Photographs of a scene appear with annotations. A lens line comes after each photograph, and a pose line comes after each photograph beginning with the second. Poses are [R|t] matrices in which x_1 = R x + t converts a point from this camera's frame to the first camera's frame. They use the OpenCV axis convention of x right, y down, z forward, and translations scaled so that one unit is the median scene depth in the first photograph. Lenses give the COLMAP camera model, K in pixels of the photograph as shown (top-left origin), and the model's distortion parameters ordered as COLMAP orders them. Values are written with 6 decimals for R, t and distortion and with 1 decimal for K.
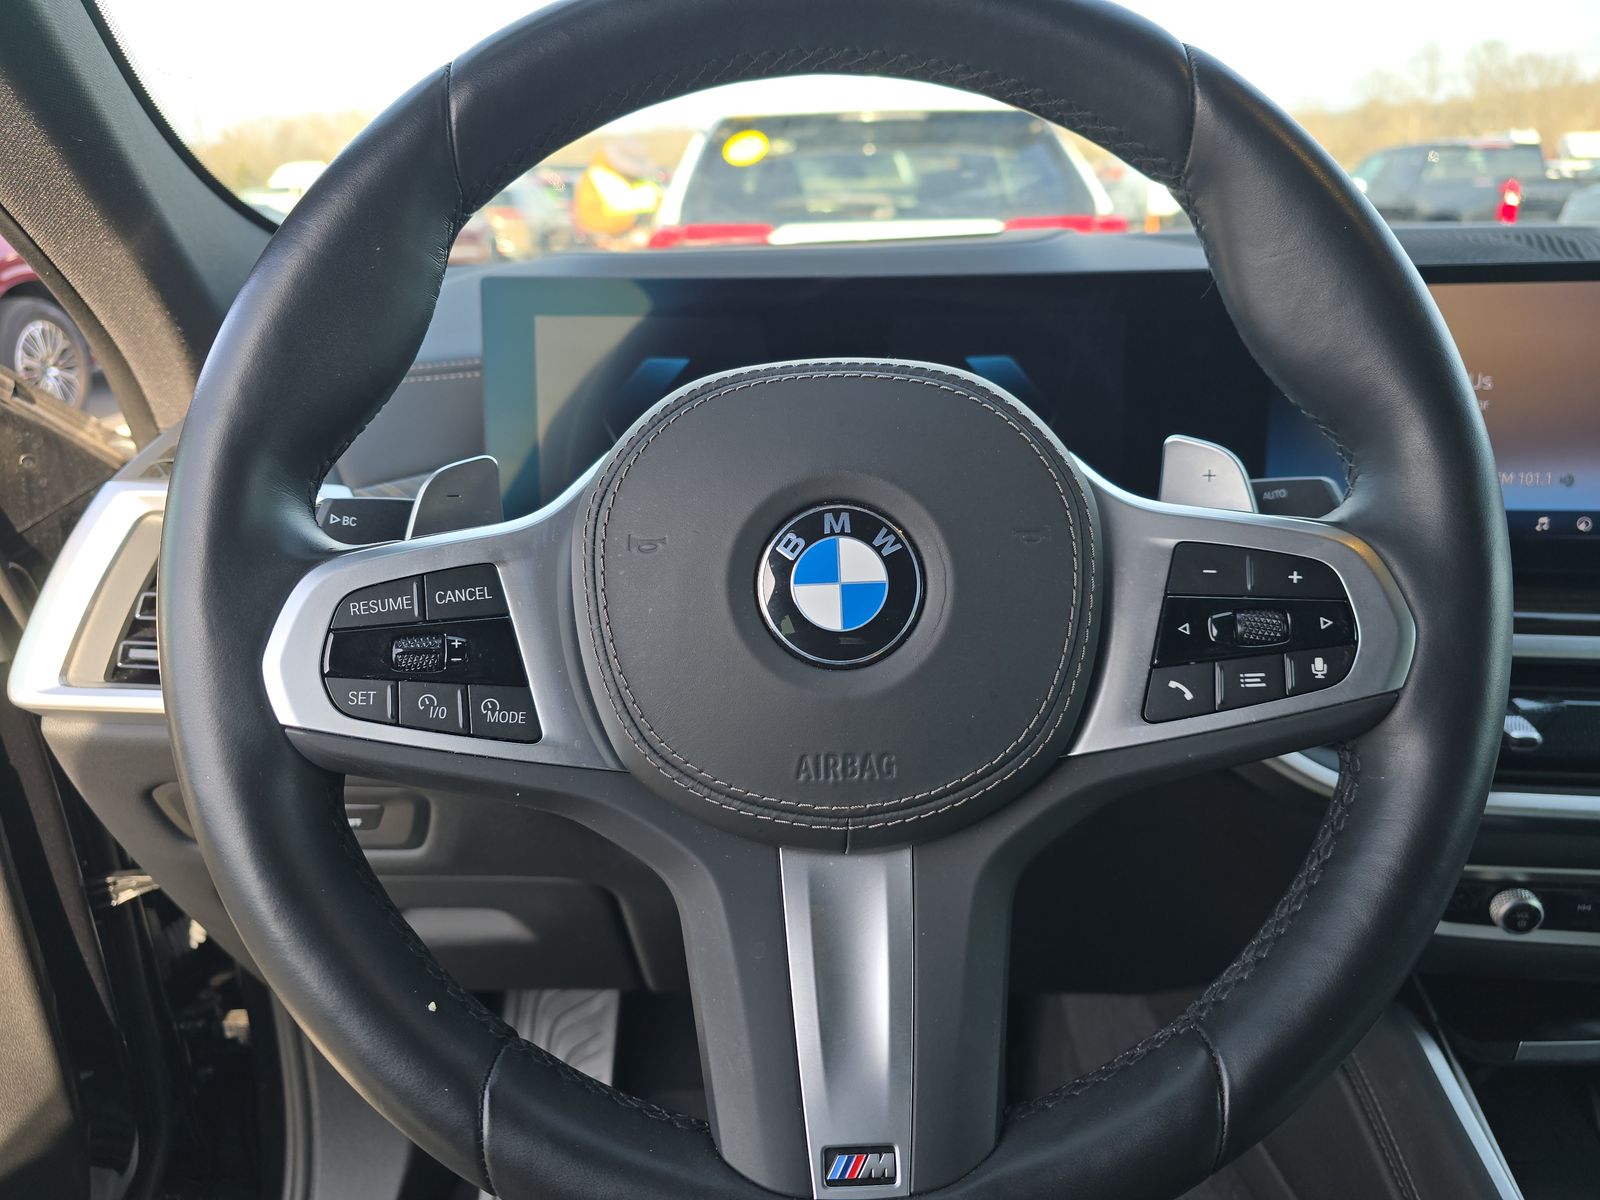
lens RADIAL K [[1075.6, 0, 800.0], [0, 1075.6, 600.0], [0, 0, 1]] dist [0.046086, -0.040588]
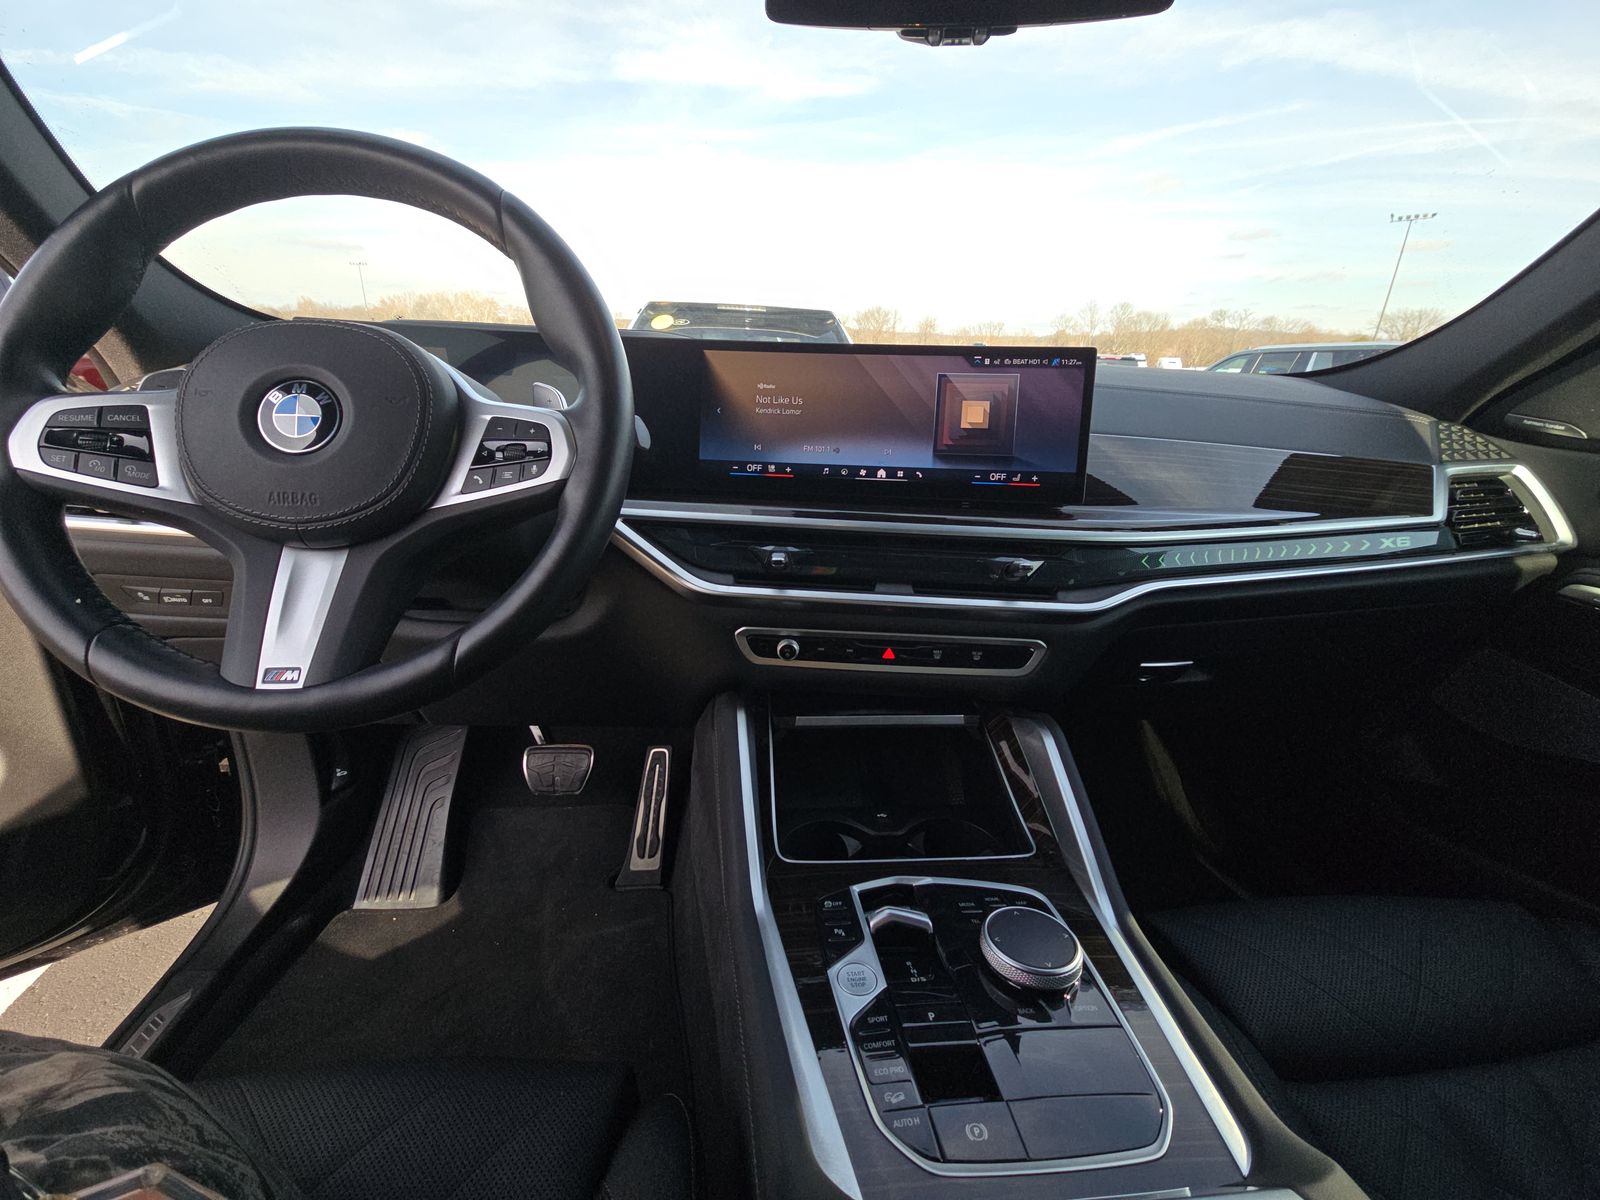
lens RADIAL K [[644.2, 0, 800.0], [0, 644.2, 600.0], [0, 0, 1]] dist [0.013172, -0.009606]
pose [[0.995492, 0.031307, 0.089529, 0.920709], [-0.030095, 0.999437, -0.014856, 0.338268], [-0.089944, 0.012094, 0.995873, -0.370008]]
